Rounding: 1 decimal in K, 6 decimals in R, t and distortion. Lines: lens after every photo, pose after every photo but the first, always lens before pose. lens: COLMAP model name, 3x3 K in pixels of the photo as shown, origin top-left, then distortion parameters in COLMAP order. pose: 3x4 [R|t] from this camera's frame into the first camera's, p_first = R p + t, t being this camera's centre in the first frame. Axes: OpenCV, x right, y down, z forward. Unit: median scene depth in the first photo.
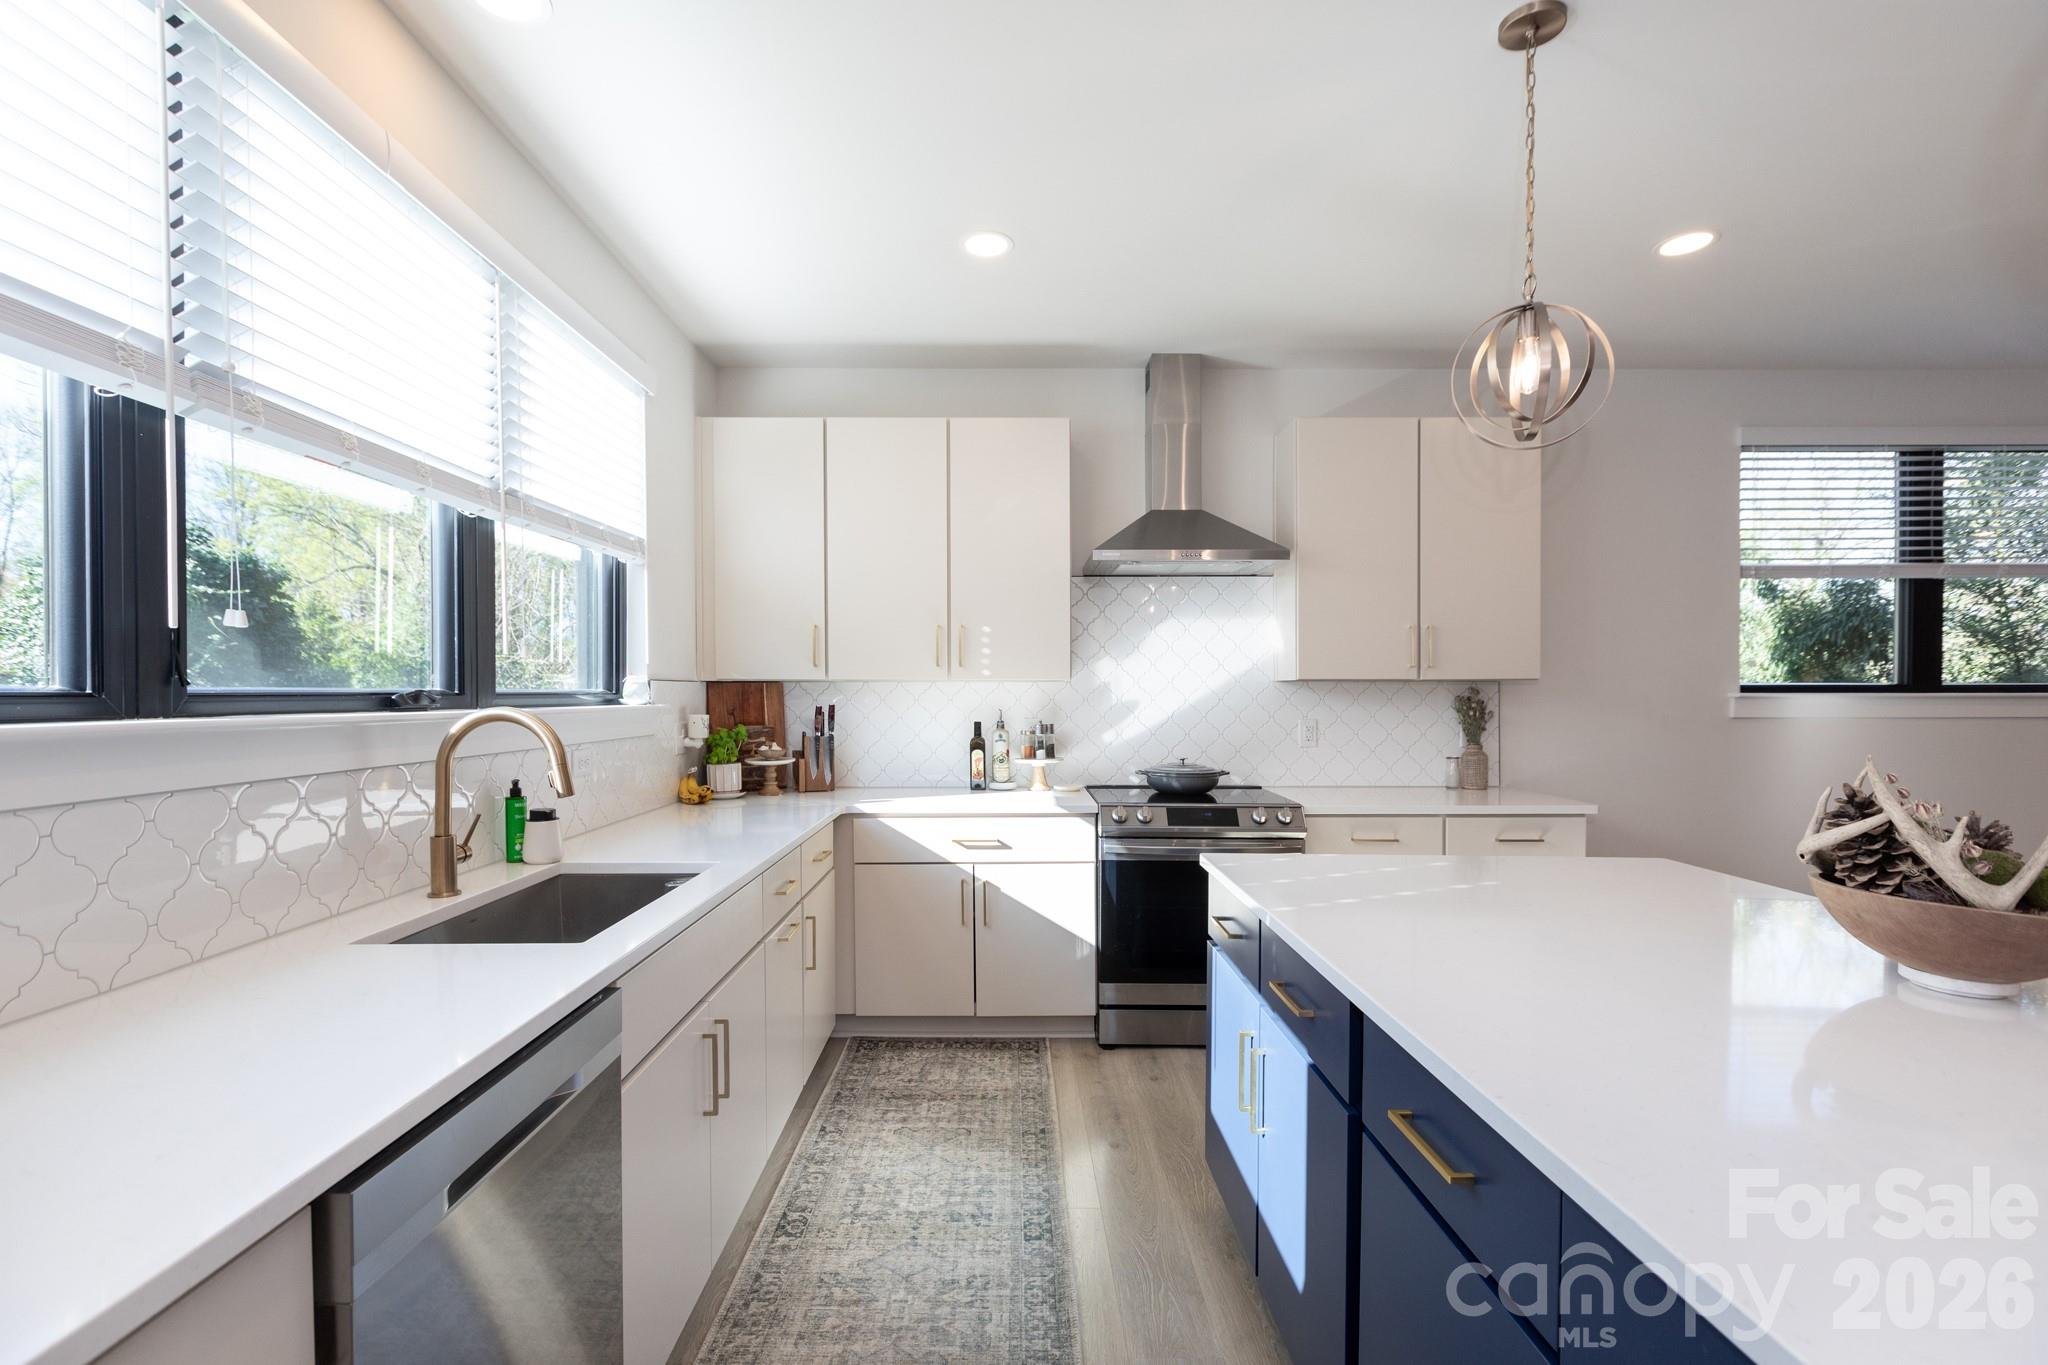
lens RADIAL K [[931.0, 0, 993.8], [0, 931.0, 720.4], [0, 0, 1]] dist [0.003154, -0.001431]
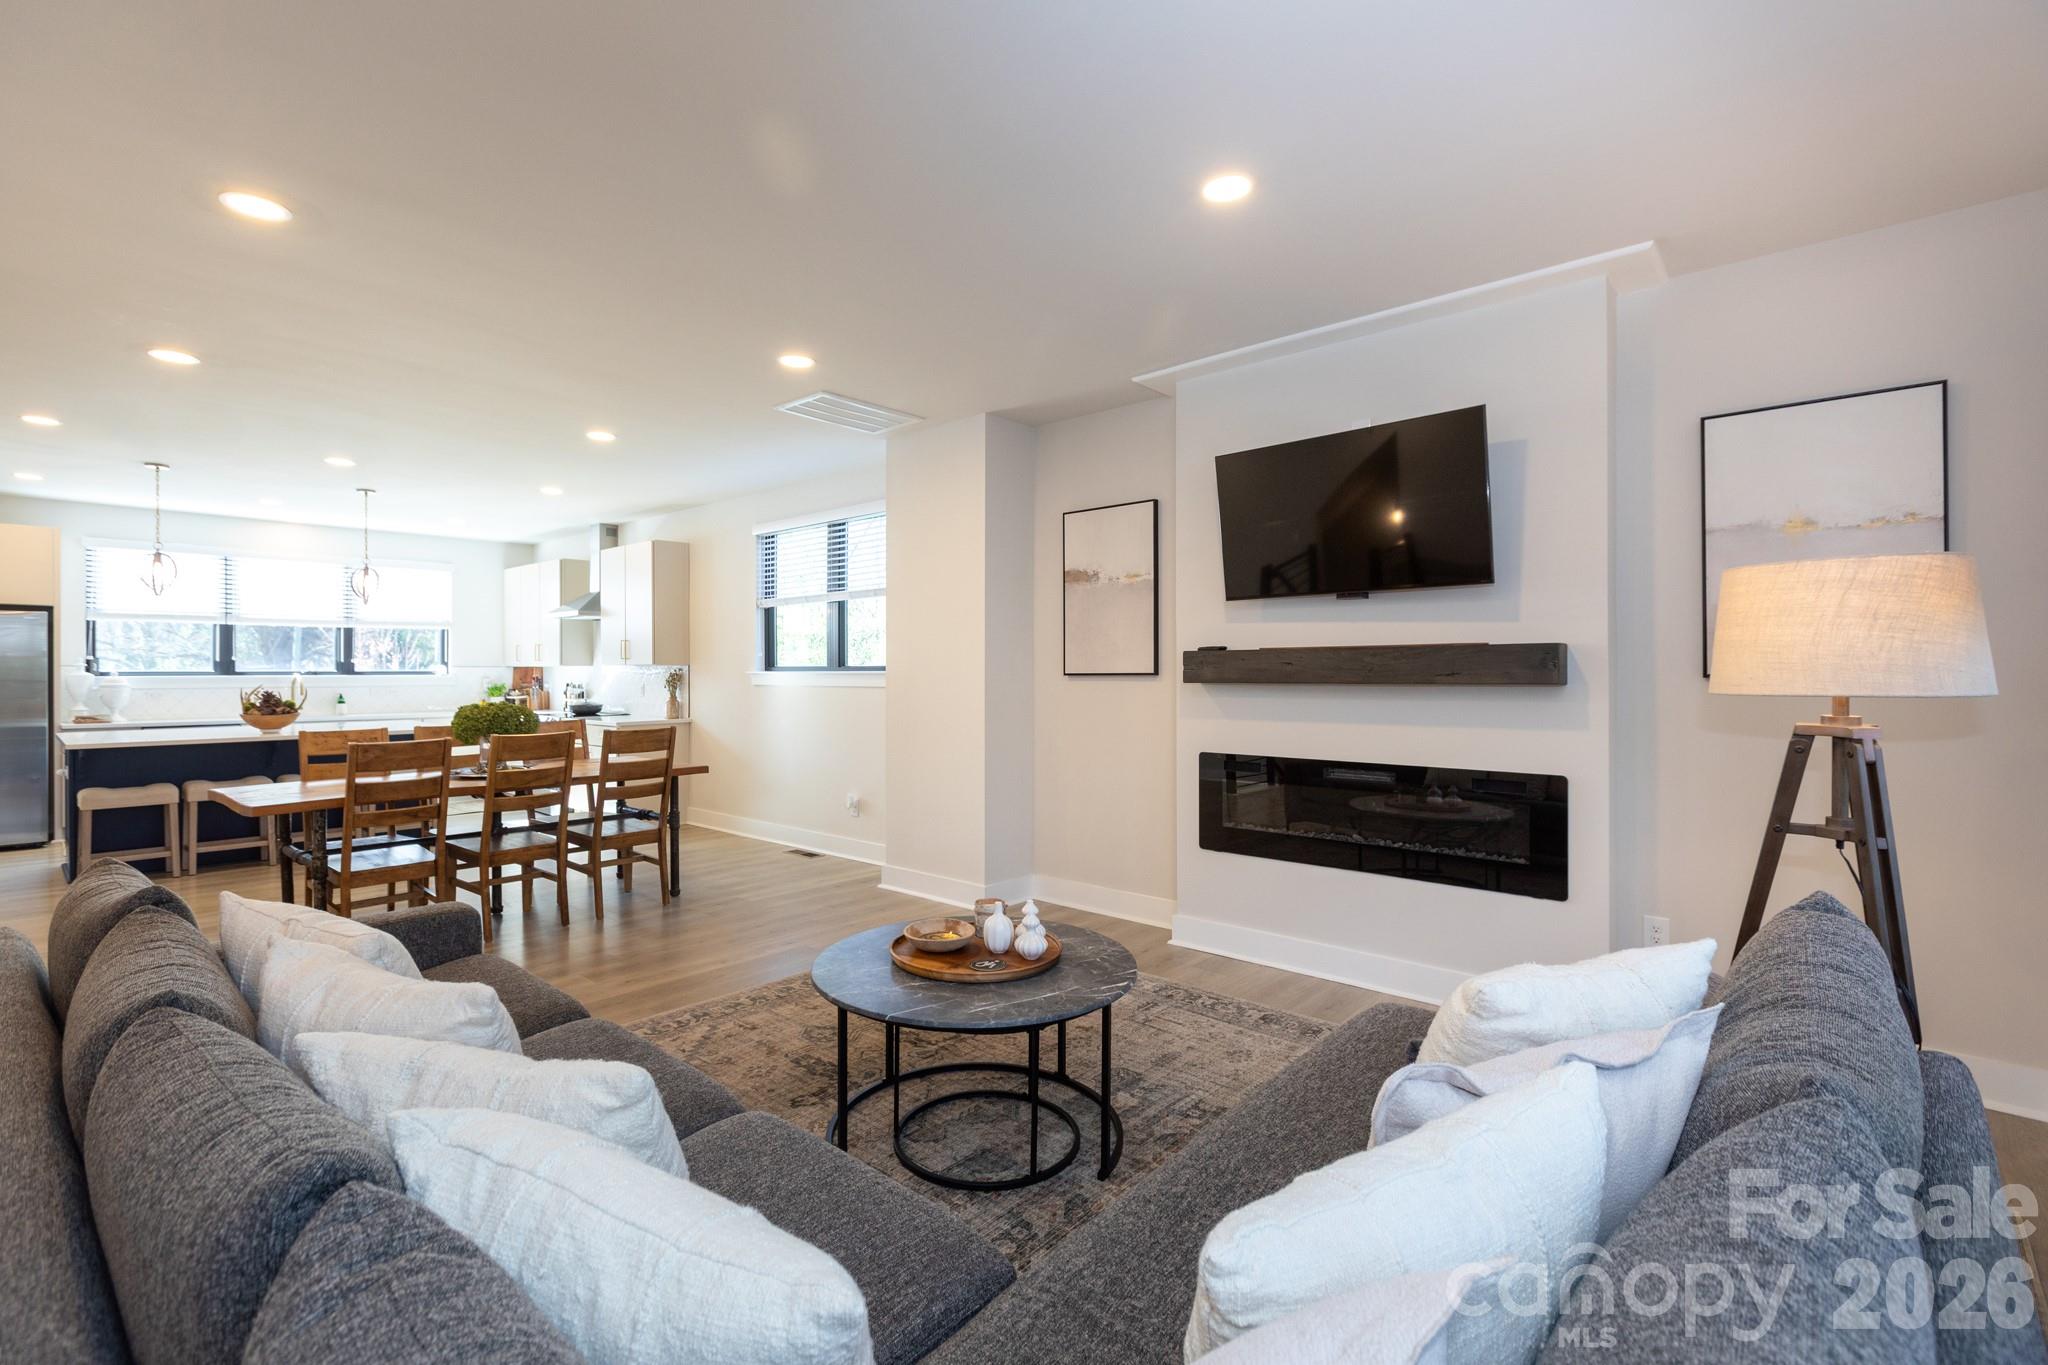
lens RADIAL K [[931.0, 0, 1006.4], [0, 931.0, 671.8], [0, 0, 1]] dist [0.003154, -0.001431]
pose [[0.737436, -0.000778, -0.675416, 2.570694], [-0.018635, 0.999595, -0.021497, 0.001715], [0.675160, 0.028439, 0.737123, -0.004620]]
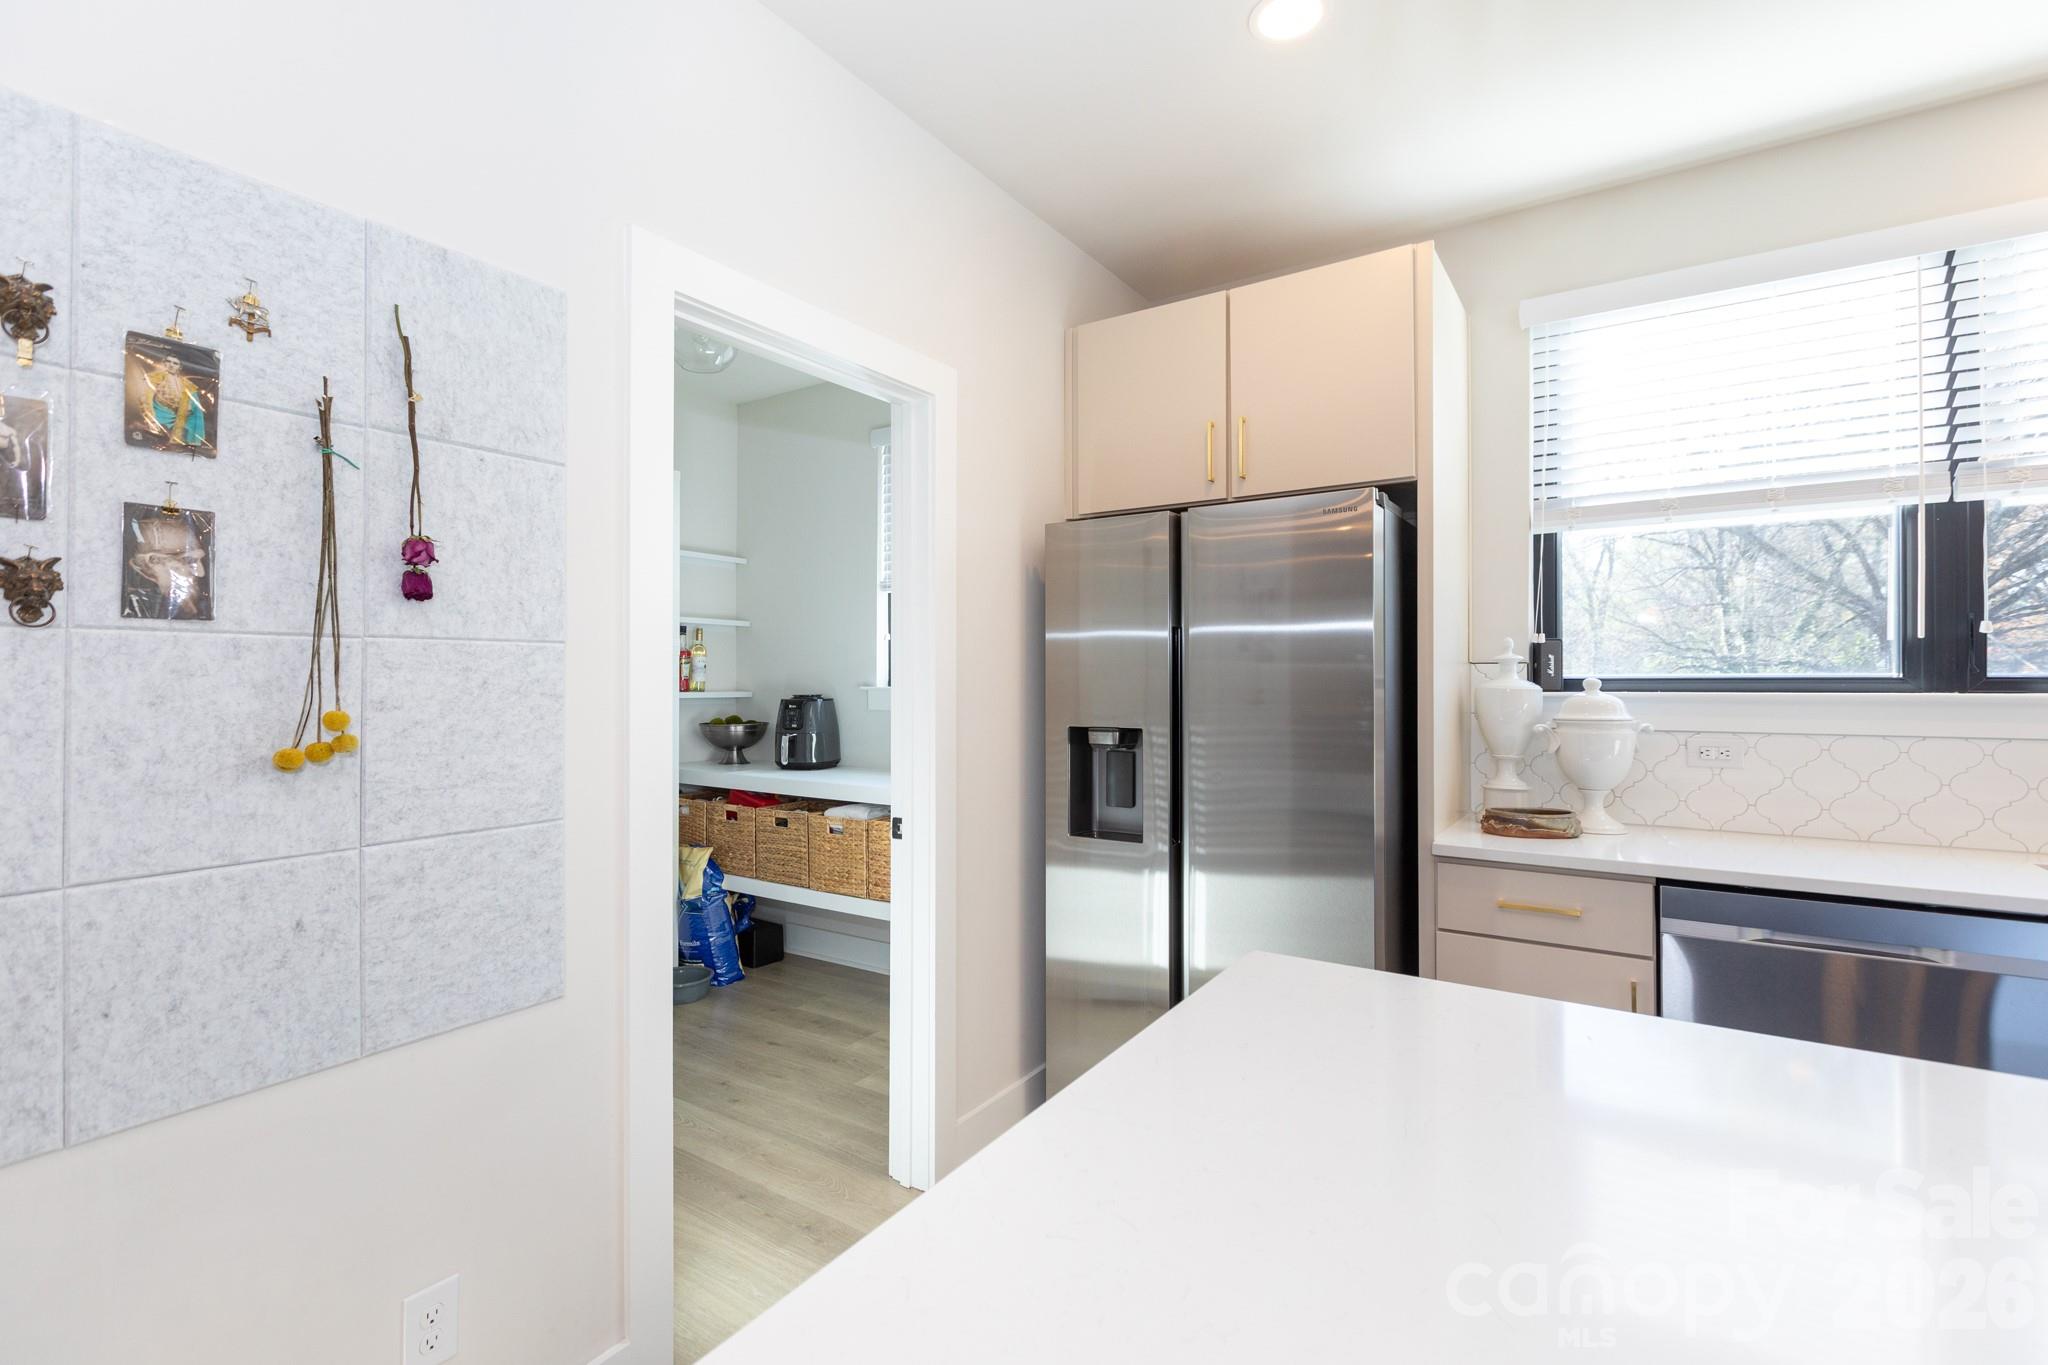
lens RADIAL K [[931.0, 0, 1010.0], [0, 931.0, 680.5], [0, 0, 1]] dist [0.003154, -0.001431]
pose [[-0.554175, -0.001279, -0.832399, 0.518705], [-0.024073, 0.999605, 0.014491, -0.004205], [0.832052, 0.028069, -0.553987, 0.206961]]
